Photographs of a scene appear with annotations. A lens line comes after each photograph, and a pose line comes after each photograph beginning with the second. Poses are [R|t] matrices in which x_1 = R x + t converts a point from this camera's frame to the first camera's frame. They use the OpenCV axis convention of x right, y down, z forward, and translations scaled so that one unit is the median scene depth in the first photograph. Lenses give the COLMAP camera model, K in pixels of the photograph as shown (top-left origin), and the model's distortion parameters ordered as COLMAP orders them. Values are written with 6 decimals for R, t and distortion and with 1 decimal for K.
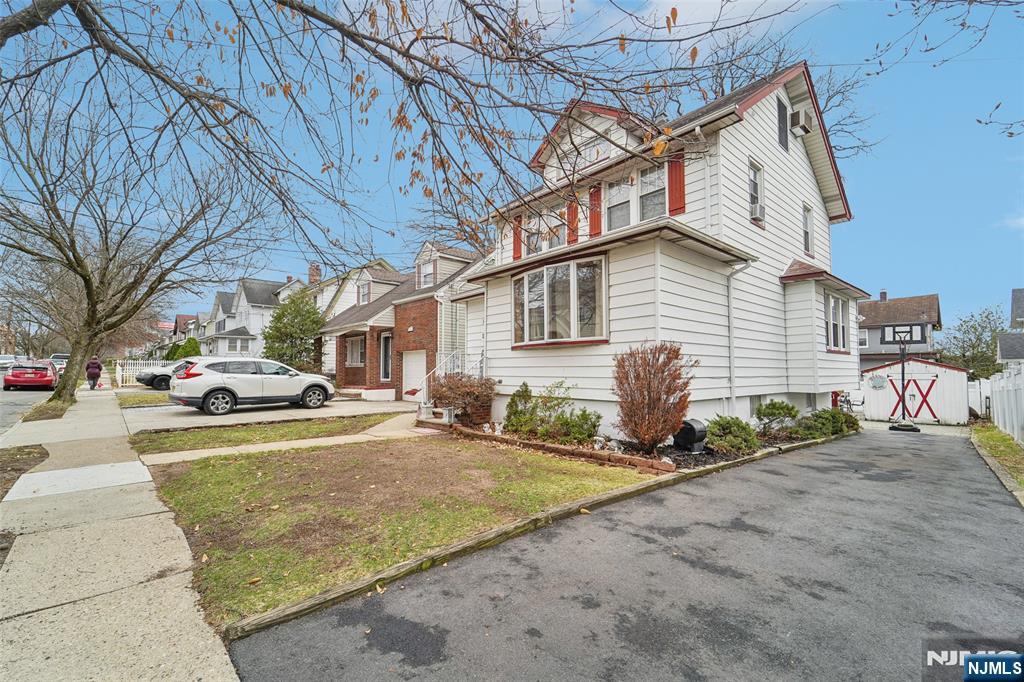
lens RADIAL K [[430.7, 0, 512.4], [0, 430.7, 369.3], [0, 0, 1]] dist [0.000414, 0.000016]
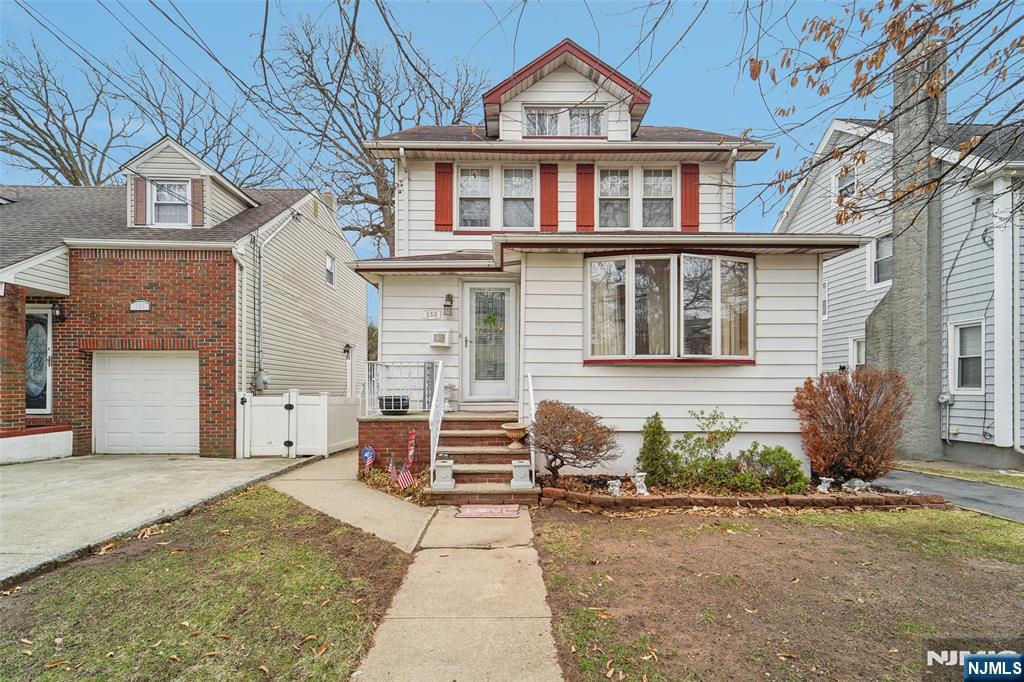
lens RADIAL K [[440.7, 0, 510.5], [0, 440.7, 390.2], [0, 0, 1]] dist [0.000614, -0.000007]
pose [[0.659230, 0.002815, 0.751936, -0.532137], [-0.009509, 0.999944, 0.004594, -0.006960], [-0.751881, -0.010179, 0.659220, 0.567763]]
